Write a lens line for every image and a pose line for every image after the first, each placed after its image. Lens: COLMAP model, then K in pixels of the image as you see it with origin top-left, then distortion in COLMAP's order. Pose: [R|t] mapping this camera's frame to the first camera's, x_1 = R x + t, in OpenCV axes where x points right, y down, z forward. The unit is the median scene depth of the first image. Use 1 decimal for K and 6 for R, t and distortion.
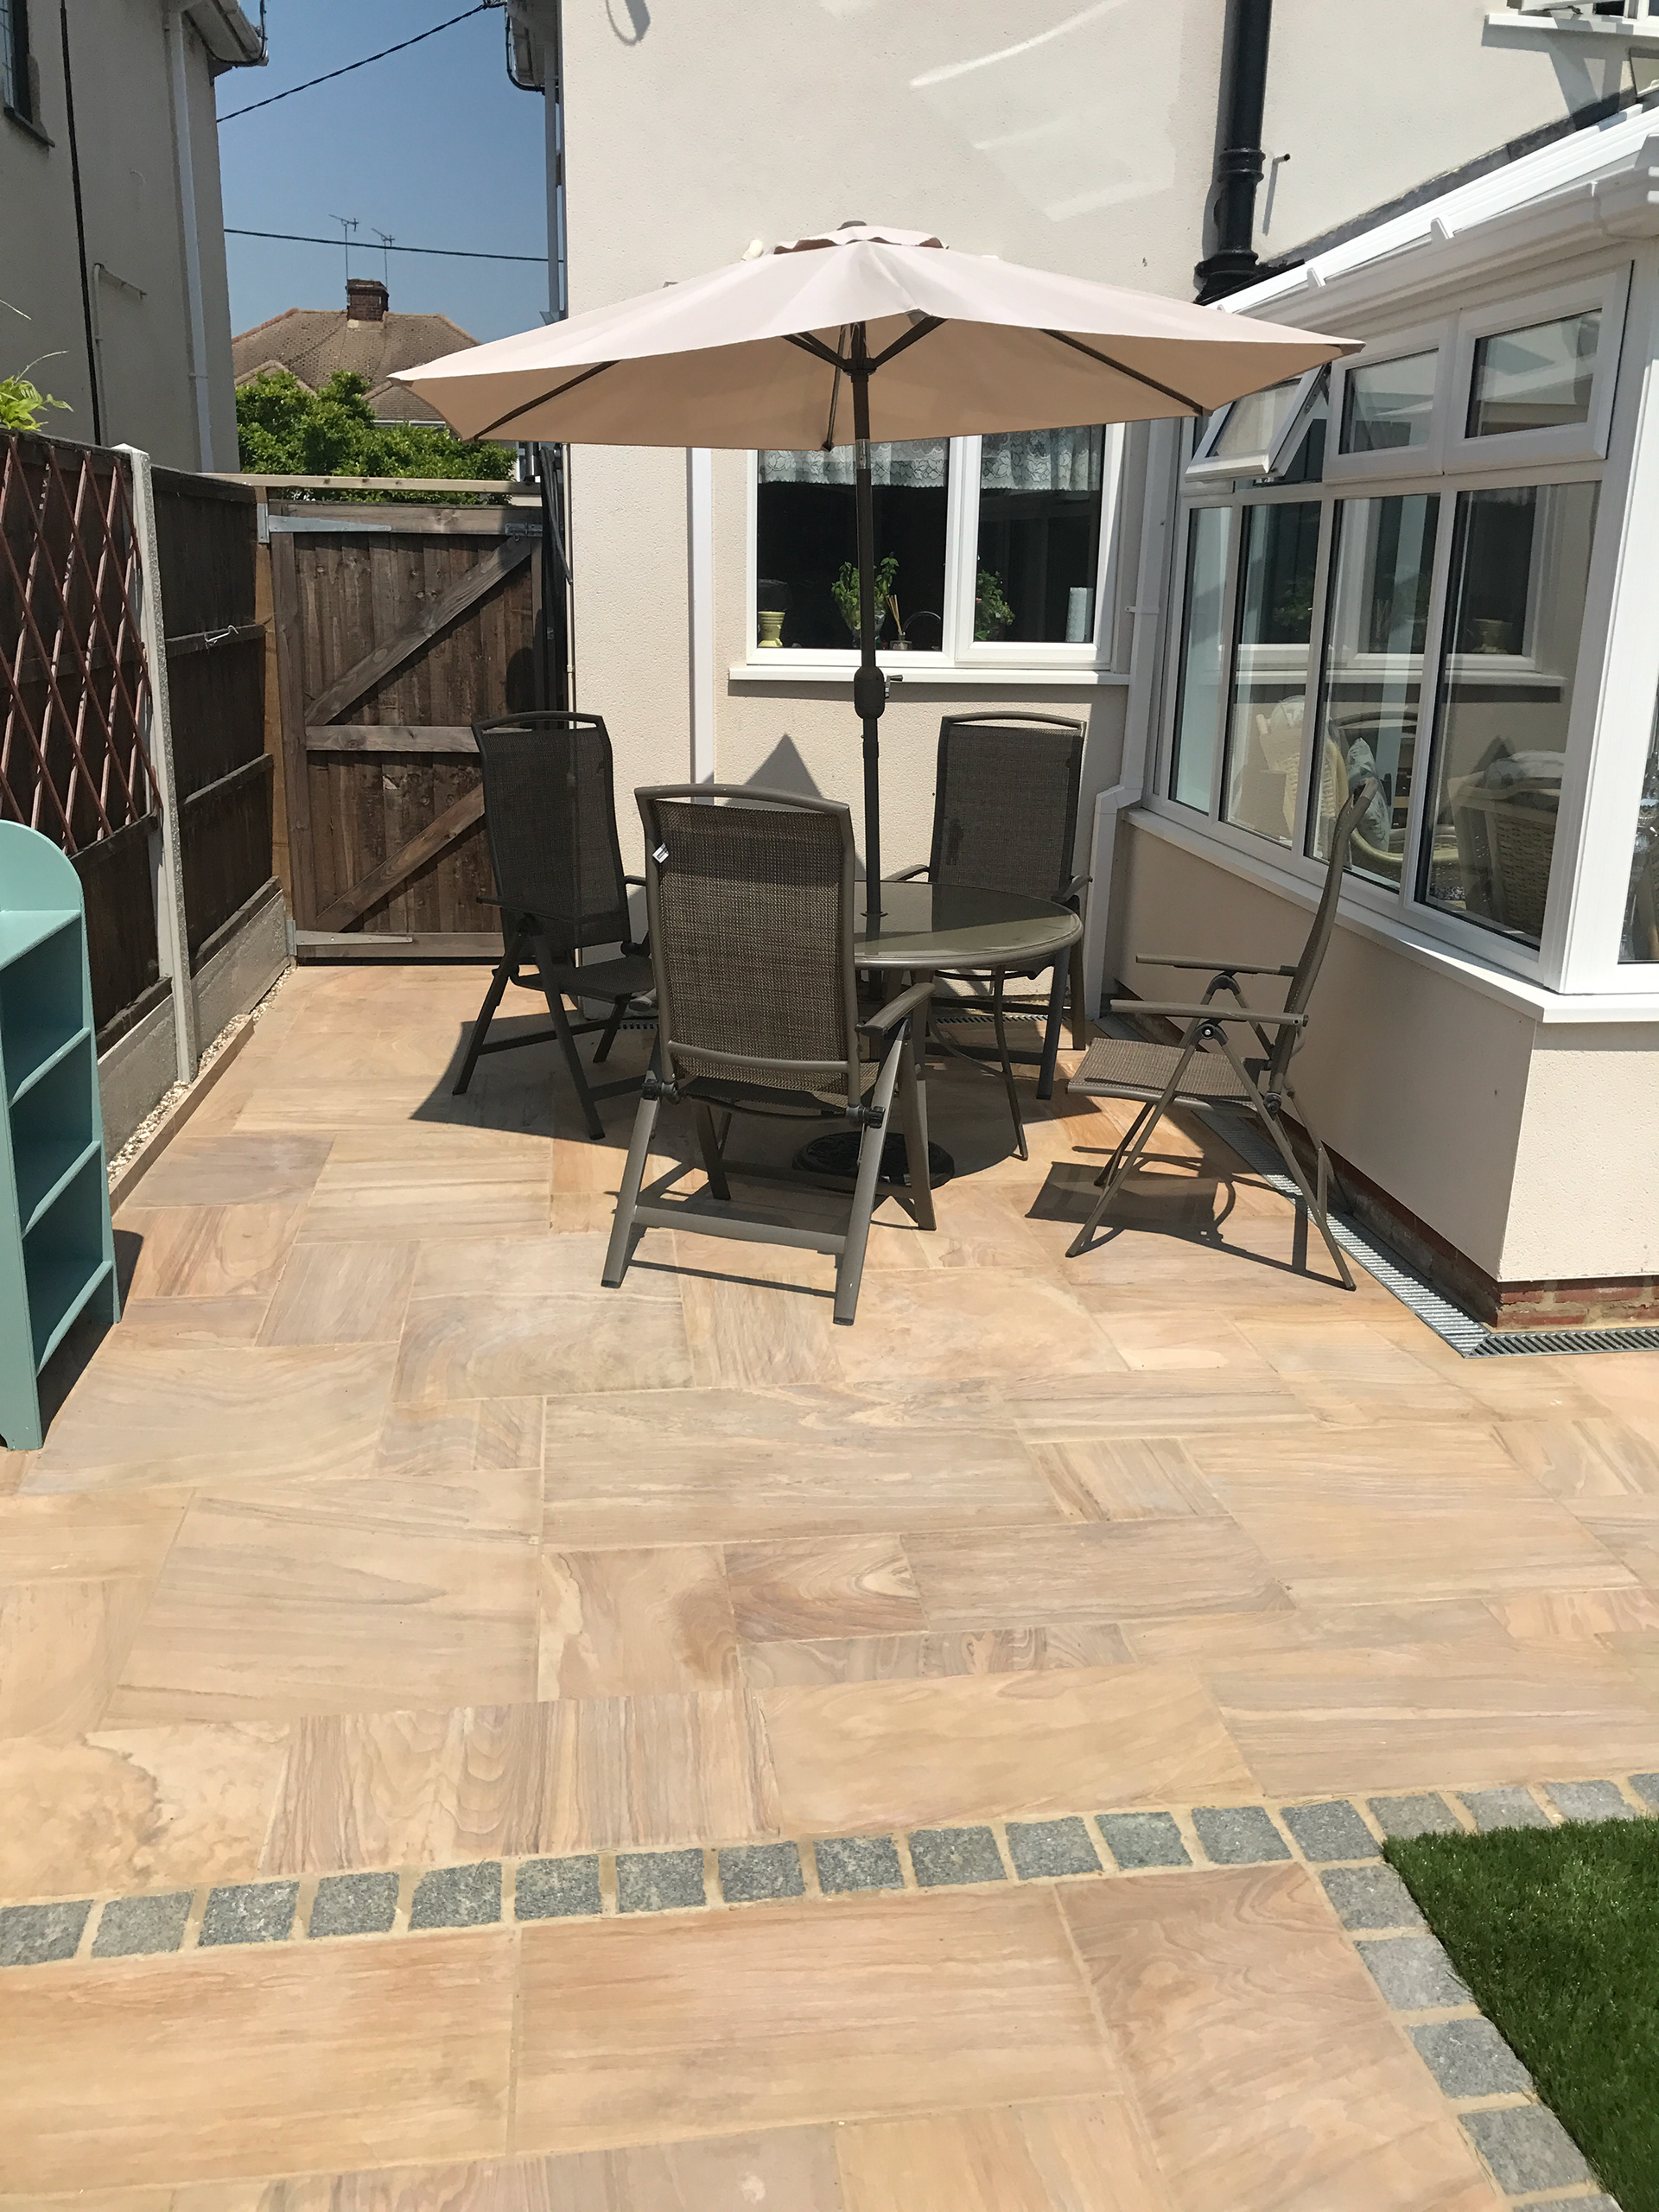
lens RADIAL K [[1832.4, 0, 855.8], [0, 1832.4, 1094.0], [0, 0, 1]] dist [0.042211, -0.047921]
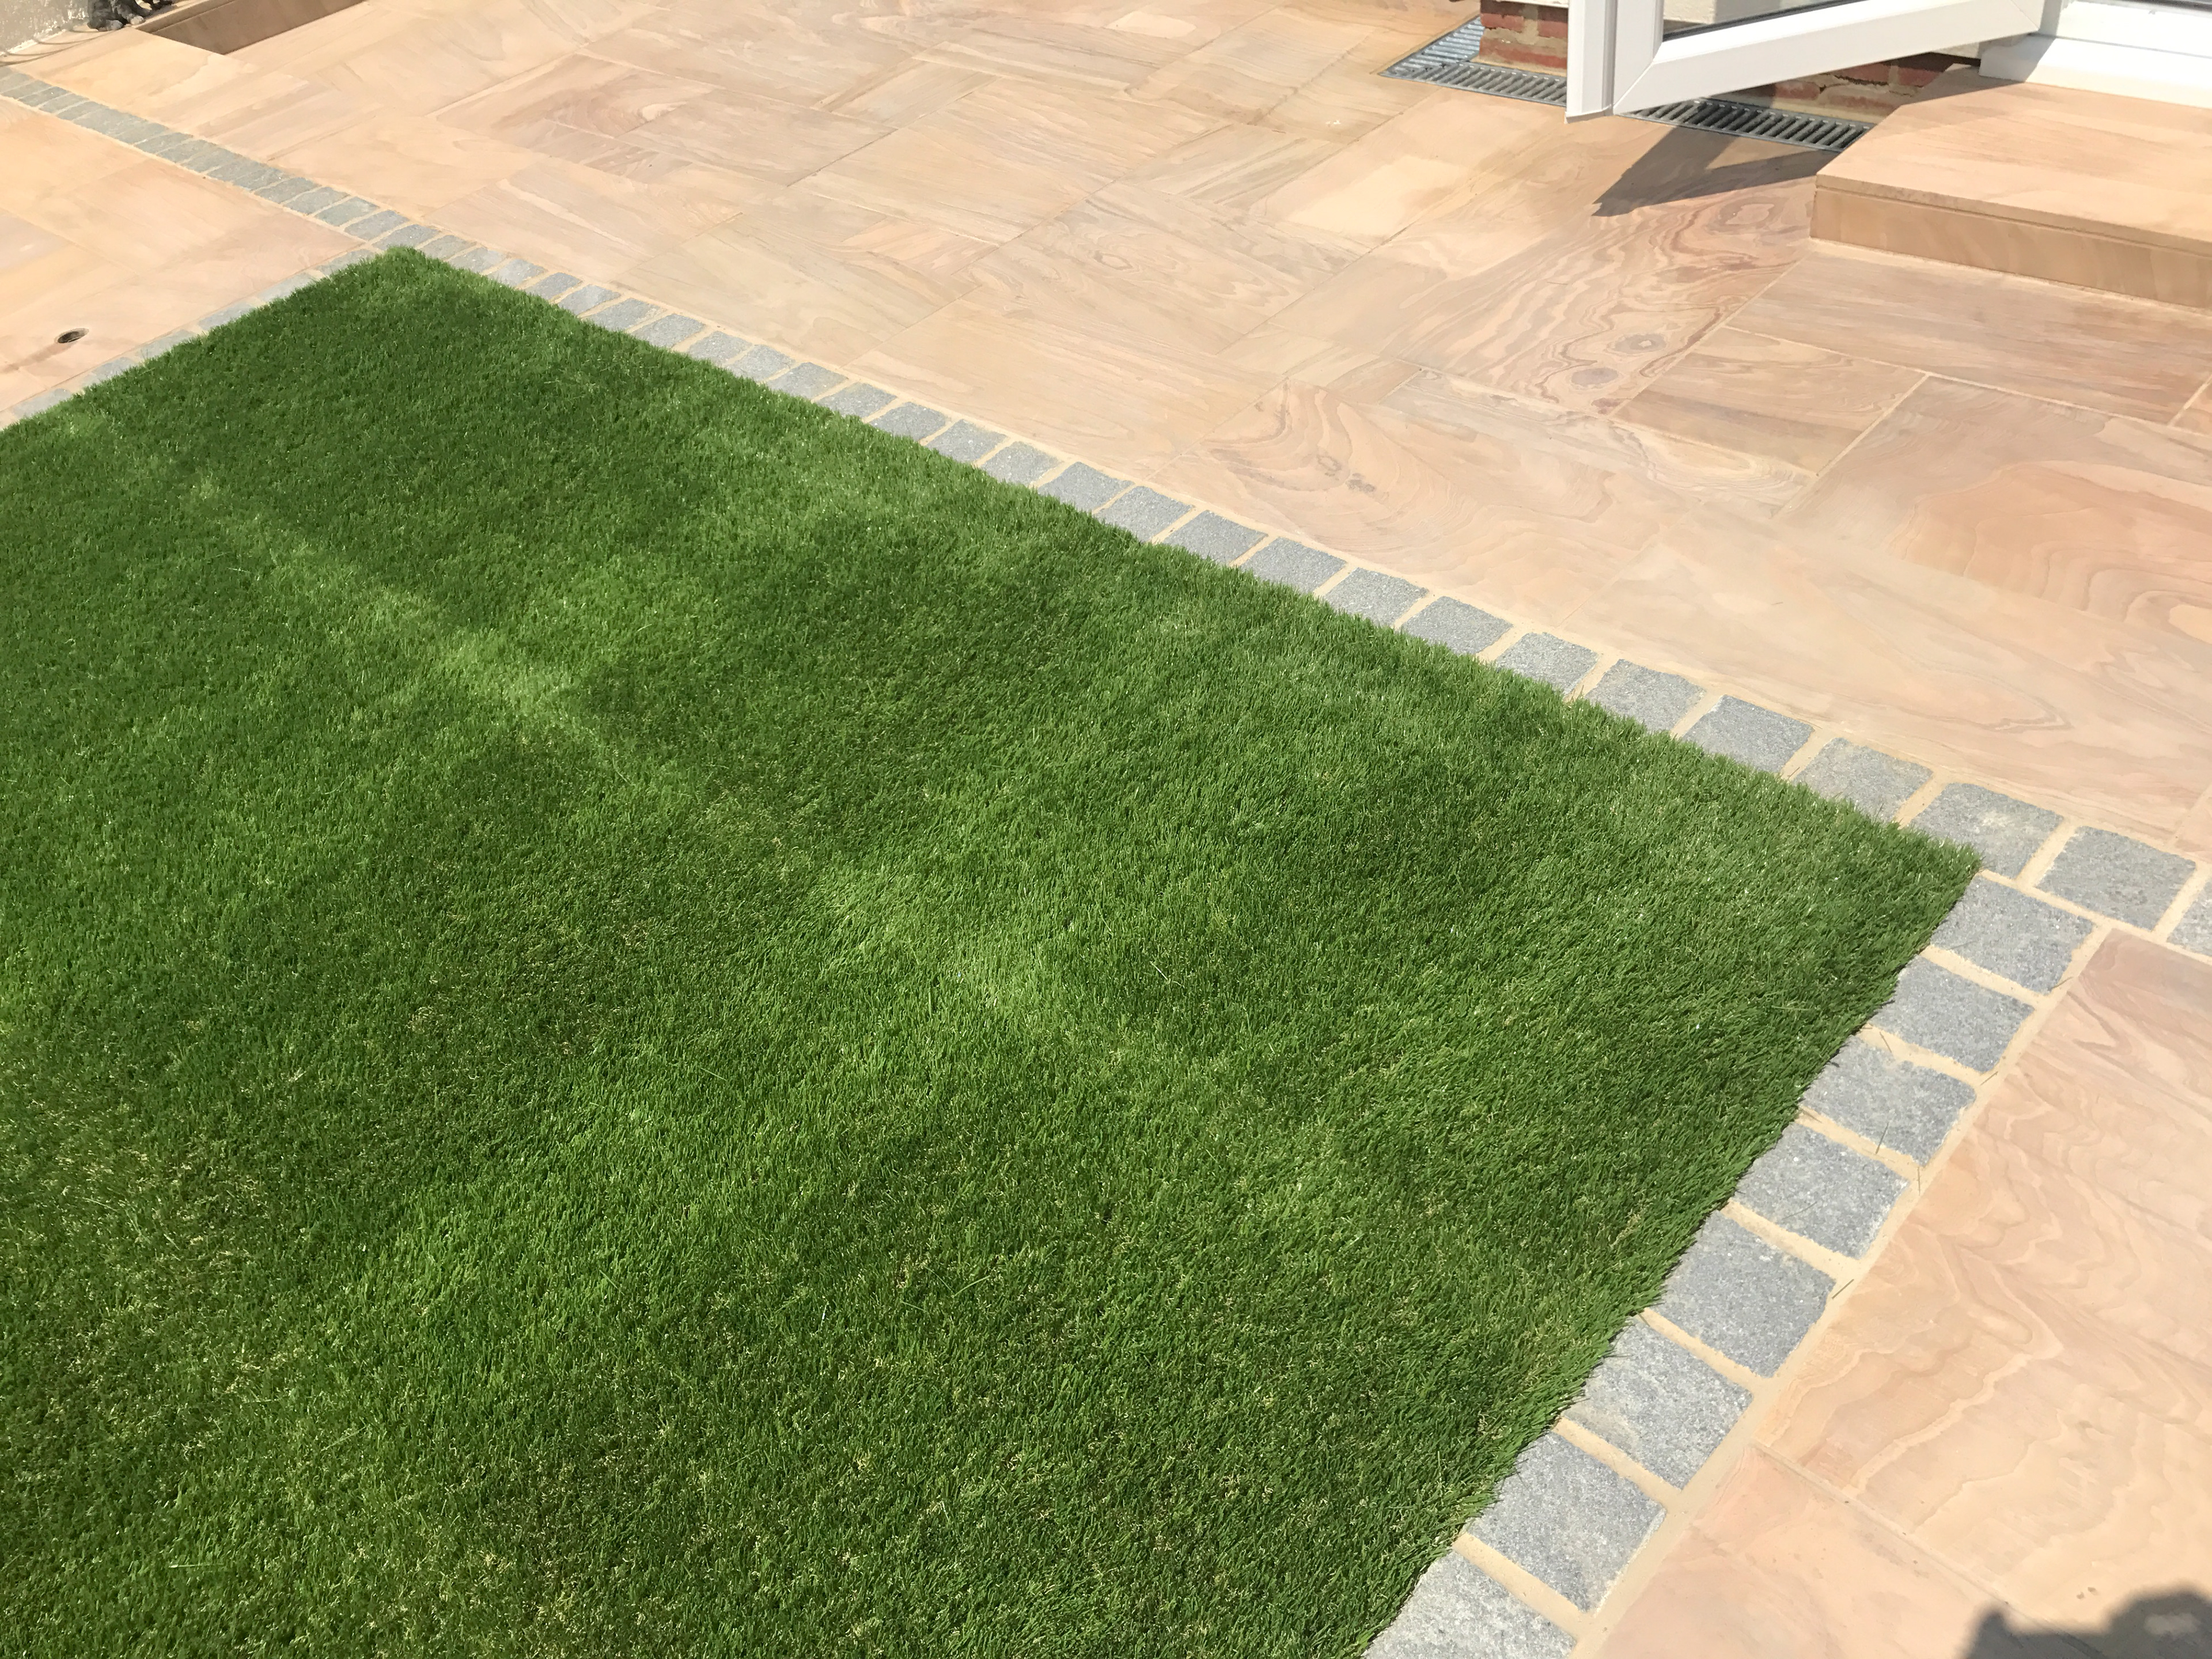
lens RADIAL K [[1810.7, 0, 1062.1], [0, 1810.7, 818.1], [0, 0, 1]] dist [0.028982, -0.028979]
pose [[0.600610, 0.437929, -0.668944, 1.124840], [-0.061646, 0.859532, 0.507350, 0.012230], [0.797162, -0.263482, 0.543240, 0.312364]]
